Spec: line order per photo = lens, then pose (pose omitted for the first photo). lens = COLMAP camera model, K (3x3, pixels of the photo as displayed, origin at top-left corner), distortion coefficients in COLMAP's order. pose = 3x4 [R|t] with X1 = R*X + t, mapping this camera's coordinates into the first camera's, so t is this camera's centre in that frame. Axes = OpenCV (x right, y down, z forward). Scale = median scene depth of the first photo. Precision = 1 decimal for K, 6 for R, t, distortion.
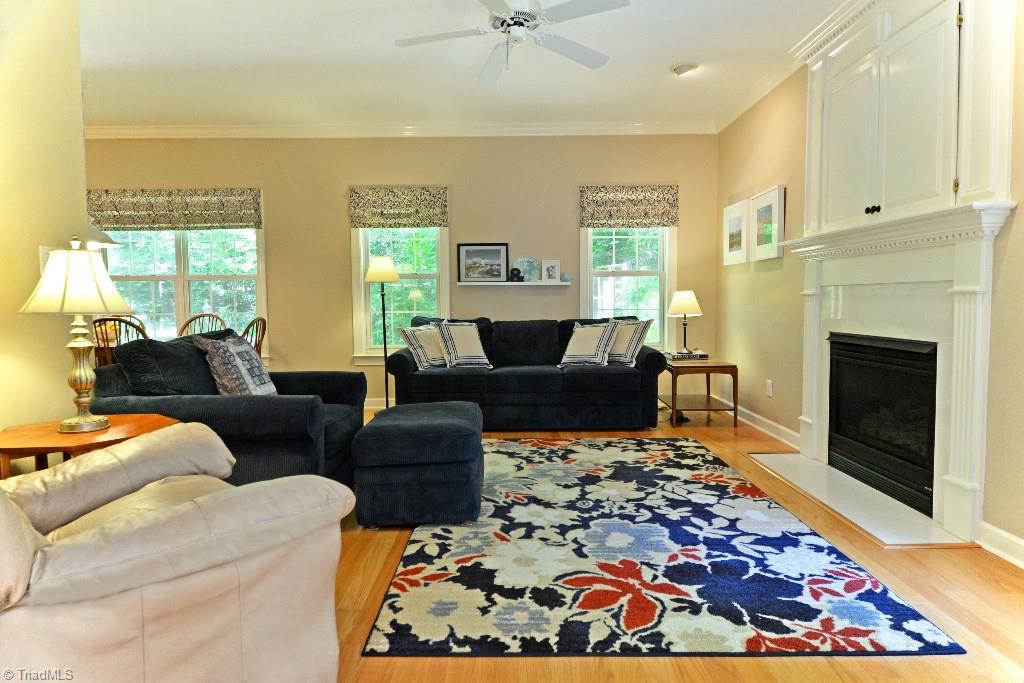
lens RADIAL K [[589.7, 0, 510.3], [0, 589.7, 335.5], [0, 0, 1]] dist [0.045243, -0.056382]
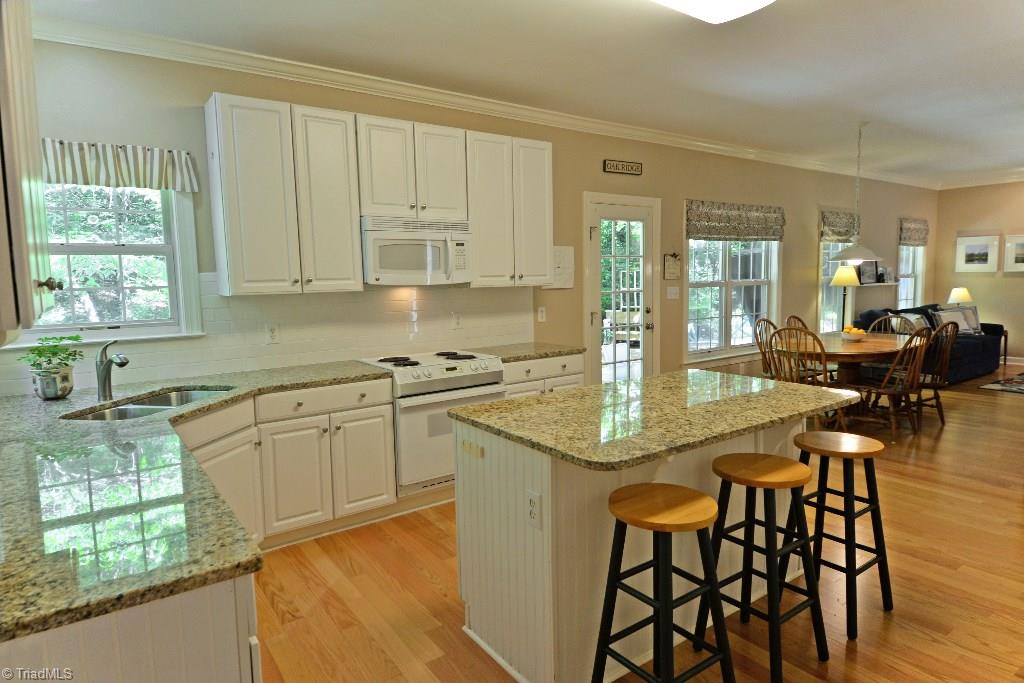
lens RADIAL K [[589.7, 0, 510.3], [0, 589.7, 335.5], [0, 0, 1]] dist [0.045243, -0.056382]
pose [[0.817197, -0.065315, 0.572646, -2.962170], [0.049073, 0.997835, 0.043781, -0.137065], [-0.574266, -0.007676, 0.818633, 0.650084]]
